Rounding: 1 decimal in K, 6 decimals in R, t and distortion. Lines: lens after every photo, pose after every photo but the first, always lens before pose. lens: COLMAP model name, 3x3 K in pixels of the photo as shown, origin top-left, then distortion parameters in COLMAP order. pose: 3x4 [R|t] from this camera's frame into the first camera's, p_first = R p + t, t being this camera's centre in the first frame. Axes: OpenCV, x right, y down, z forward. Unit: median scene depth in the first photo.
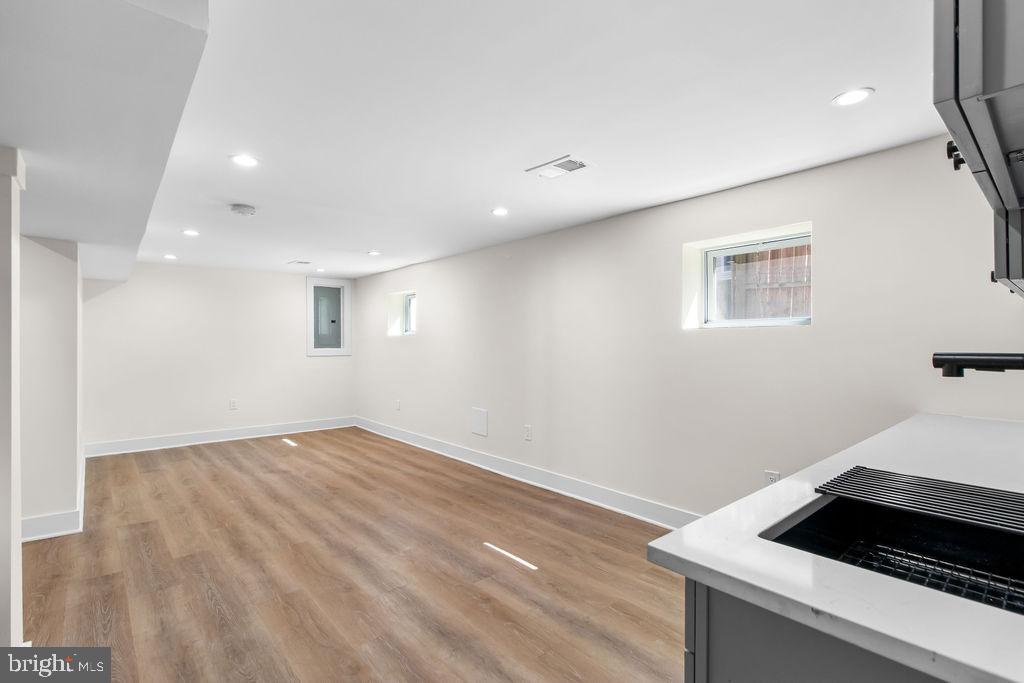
lens RADIAL K [[468.8, 0, 510.9], [0, 468.8, 340.2], [0, 0, 1]] dist [-0.004794, -0.000362]
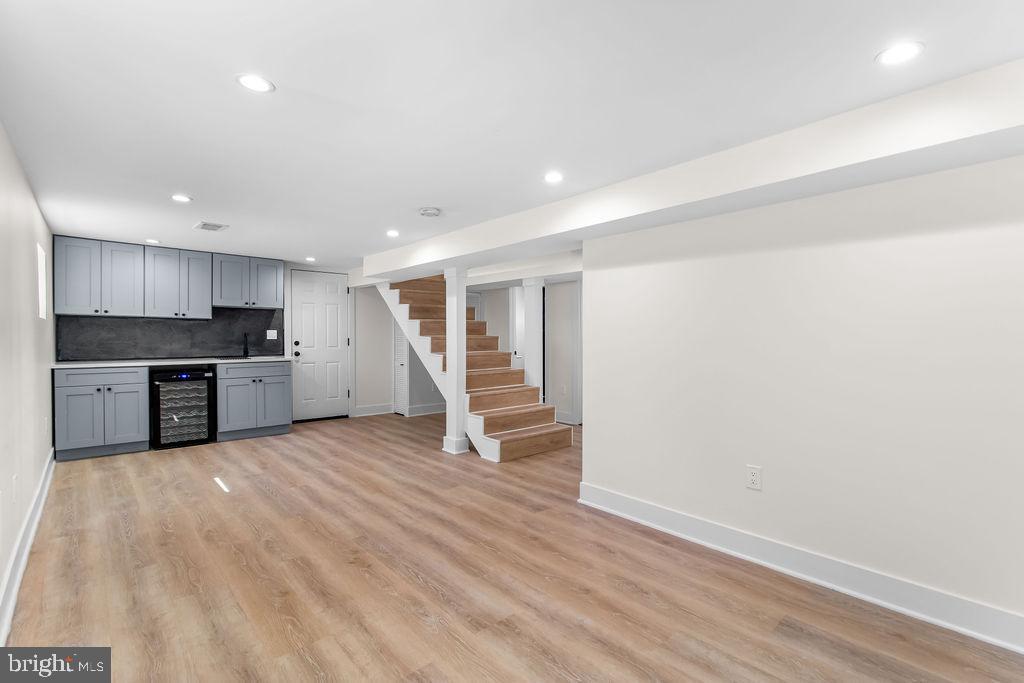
lens RADIAL K [[468.8, 0, 518.5], [0, 468.8, 343.4], [0, 0, 1]] dist [-0.004794, -0.000362]
pose [[-0.999734, -0.004528, -0.022632, -0.684294], [-0.004903, 0.999851, 0.016543, 0.011671], [0.022553, 0.016650, -0.999607, 1.930147]]
